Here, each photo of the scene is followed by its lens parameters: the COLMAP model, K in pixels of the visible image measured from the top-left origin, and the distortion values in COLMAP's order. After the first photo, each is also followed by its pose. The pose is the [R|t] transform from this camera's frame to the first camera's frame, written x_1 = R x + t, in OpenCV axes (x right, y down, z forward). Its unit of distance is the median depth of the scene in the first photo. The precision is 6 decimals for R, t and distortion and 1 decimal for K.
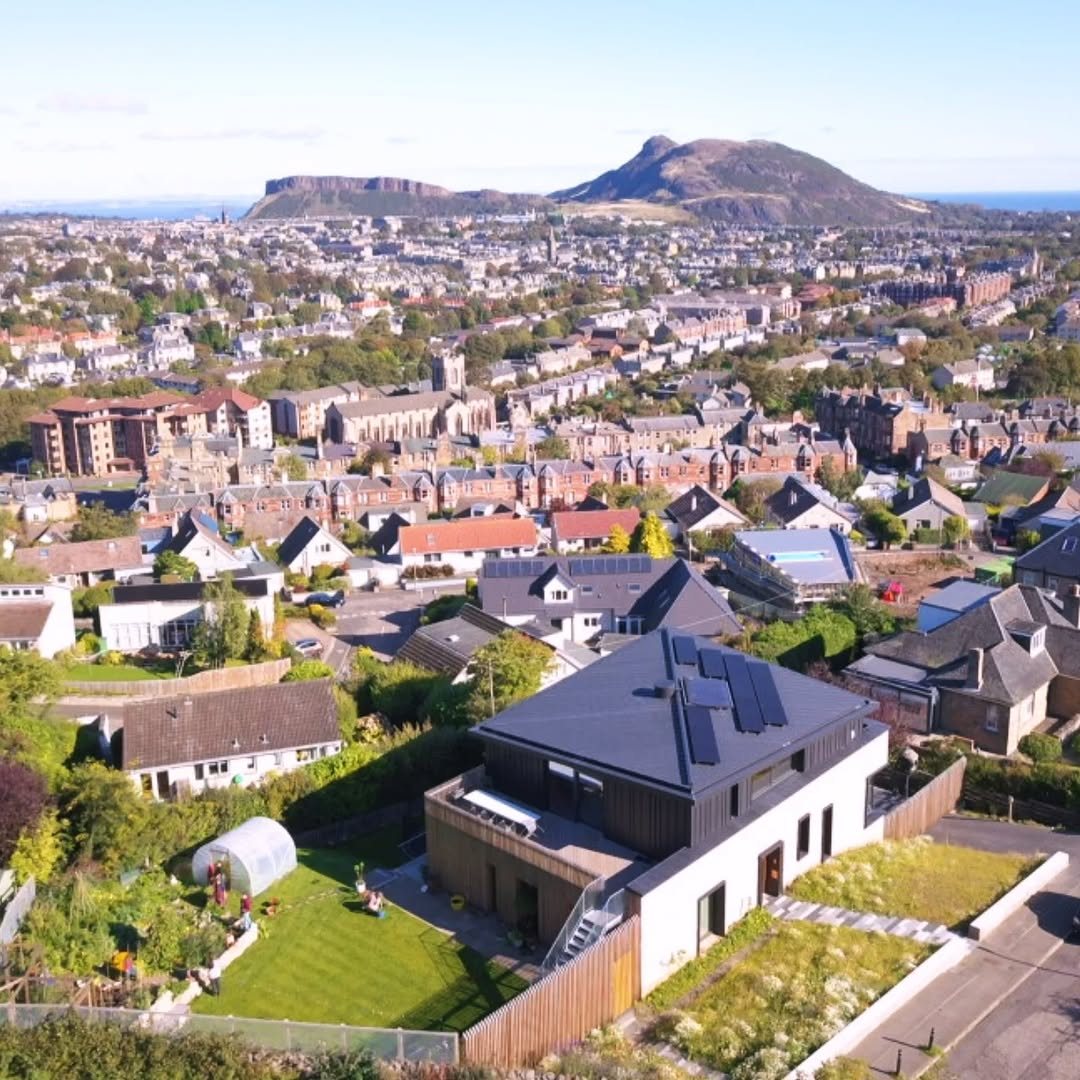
lens RADIAL K [[1225.3, 0, 572.0], [0, 1225.3, 495.3], [0, 0, 1]] dist [0.068323, -0.157035]
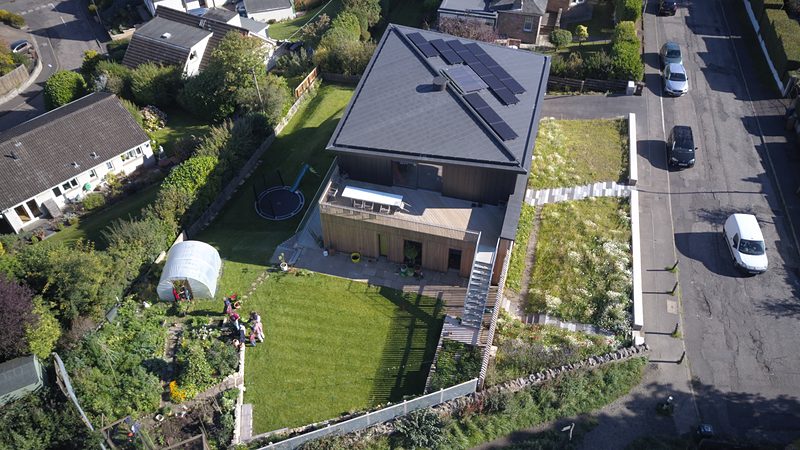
lens RADIAL K [[634.5, 0, 400.0], [0, 634.5, 225.0], [0, 0, 1]] dist [0.048861, -0.063107]
pose [[0.897178, -0.313813, 0.310793, -0.051391], [0.106097, 0.836206, 0.538055, -0.023087], [-0.428736, -0.449757, 0.783521, 0.070044]]
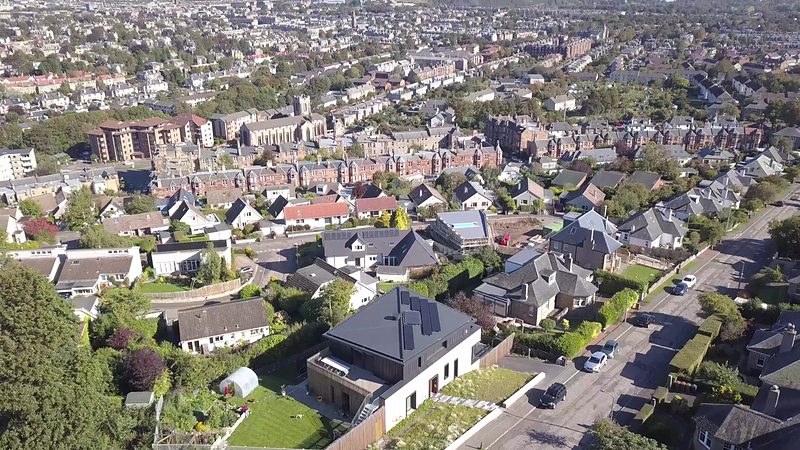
lens RADIAL K [[634.5, 0, 400.0], [0, 634.5, 225.0], [0, 0, 1]] dist [0.048861, -0.063107]
pose [[0.998645, -0.011731, 0.050694, 0.003268], [0.005691, 0.993035, 0.117686, -0.040723], [-0.051722, -0.117238, 0.991756, -0.068484]]
